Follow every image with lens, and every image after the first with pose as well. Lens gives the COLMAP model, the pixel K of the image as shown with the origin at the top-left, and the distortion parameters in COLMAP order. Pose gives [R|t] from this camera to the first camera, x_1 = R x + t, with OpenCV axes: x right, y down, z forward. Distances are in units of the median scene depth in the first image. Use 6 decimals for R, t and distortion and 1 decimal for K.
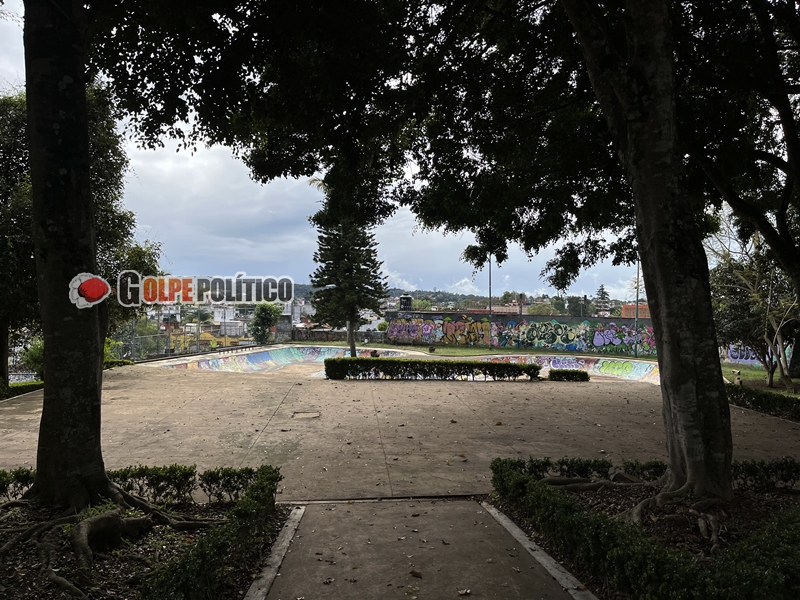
lens RADIAL K [[600.2, 0, 400.0], [0, 600.2, 300.0], [0, 0, 1]] dist [0.009198, 0.000447]
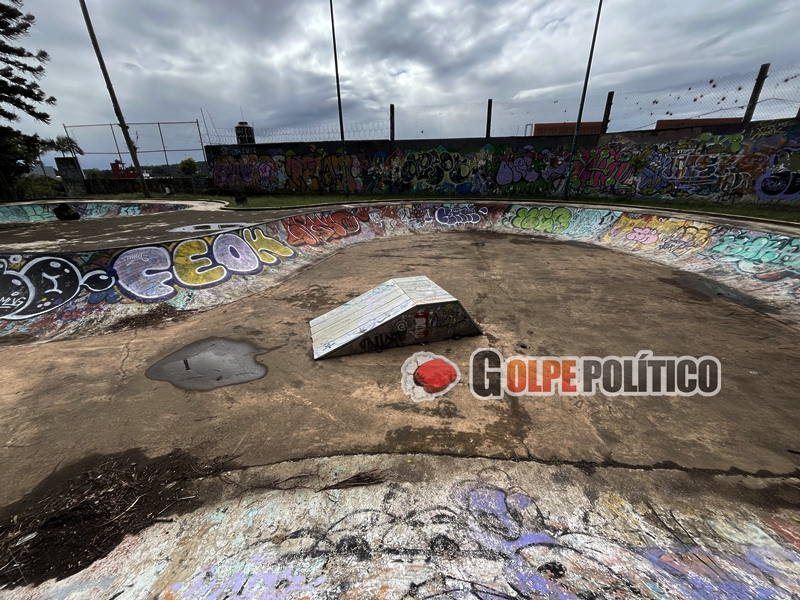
lens RADIAL K [[331.8, 0, 400.0], [0, 331.8, 300.0], [0, 0, 1]] dist [-0.003189, -0.000307]
pose [[0.987365, -0.077828, 0.138032, 0.150128], [0.023042, 0.932335, 0.360862, 0.059160], [-0.156777, -0.353122, 0.922348, 0.616511]]
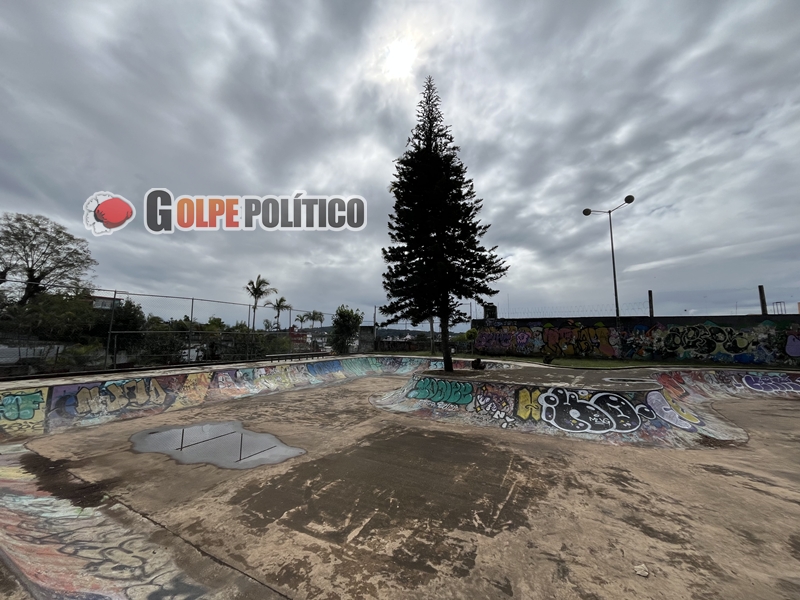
lens RADIAL K [[331.8, 0, 400.0], [0, 331.8, 300.0], [0, 0, 1]] dist [-0.003189, -0.000307]
pose [[0.987624, -0.020140, -0.155540, -0.060691], [0.002472, 0.993596, -0.112960, 0.052884], [0.156819, 0.111178, 0.981350, 0.537763]]
